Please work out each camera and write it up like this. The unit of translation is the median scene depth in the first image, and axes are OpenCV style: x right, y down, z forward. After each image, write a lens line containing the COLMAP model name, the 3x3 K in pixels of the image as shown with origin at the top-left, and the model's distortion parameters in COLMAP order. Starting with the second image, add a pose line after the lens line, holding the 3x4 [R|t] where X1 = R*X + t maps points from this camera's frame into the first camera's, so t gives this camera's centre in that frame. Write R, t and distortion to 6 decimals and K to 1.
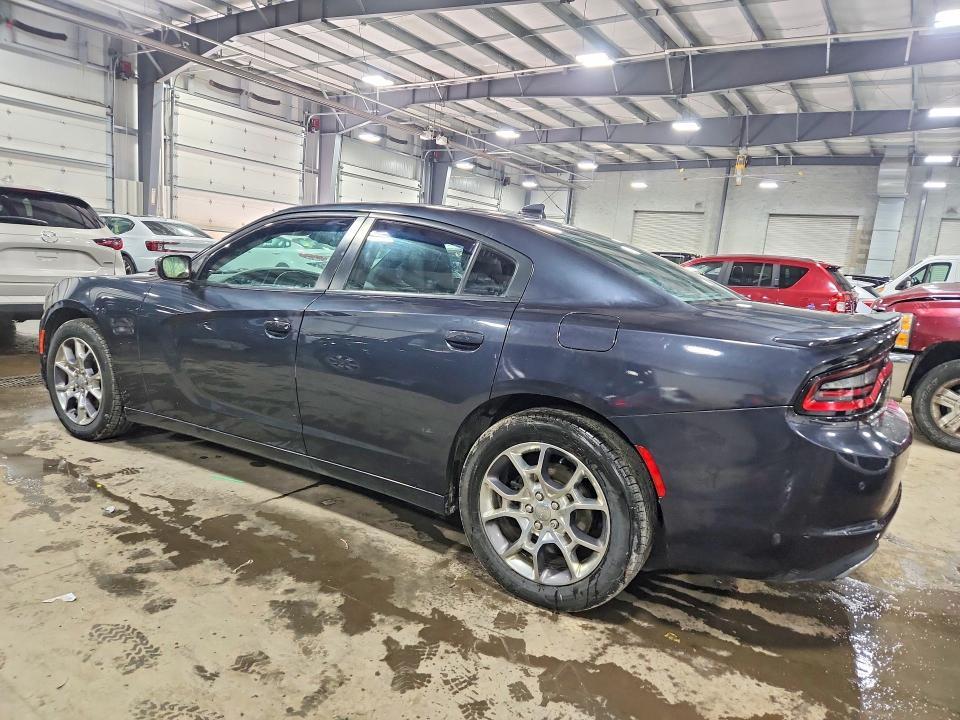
lens RADIAL K [[678.7, 0, 482.5], [0, 678.7, 362.0], [0, 0, 1]] dist [0.033470, -0.016652]
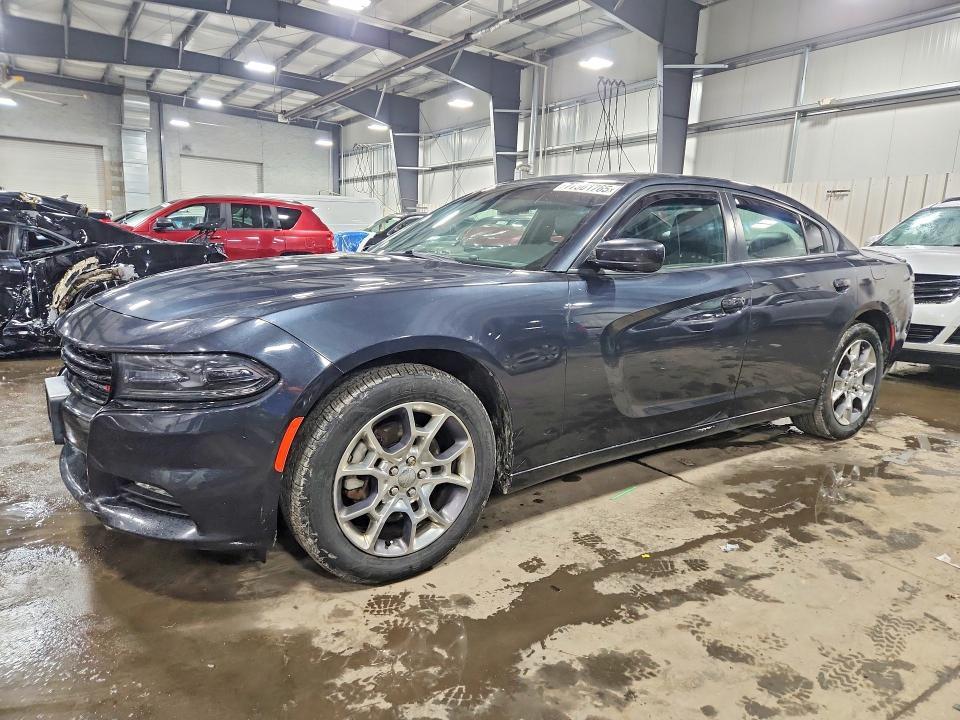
lens RADIAL K [[678.7, 0, 481.2], [0, 678.7, 362.1], [0, 0, 1]] dist [0.033470, -0.016652]
pose [[0.349874, -0.228941, 0.908391, -1.355231], [0.130108, 0.972155, 0.194899, -0.212656], [-0.927718, 0.049999, 0.369919, 0.949493]]
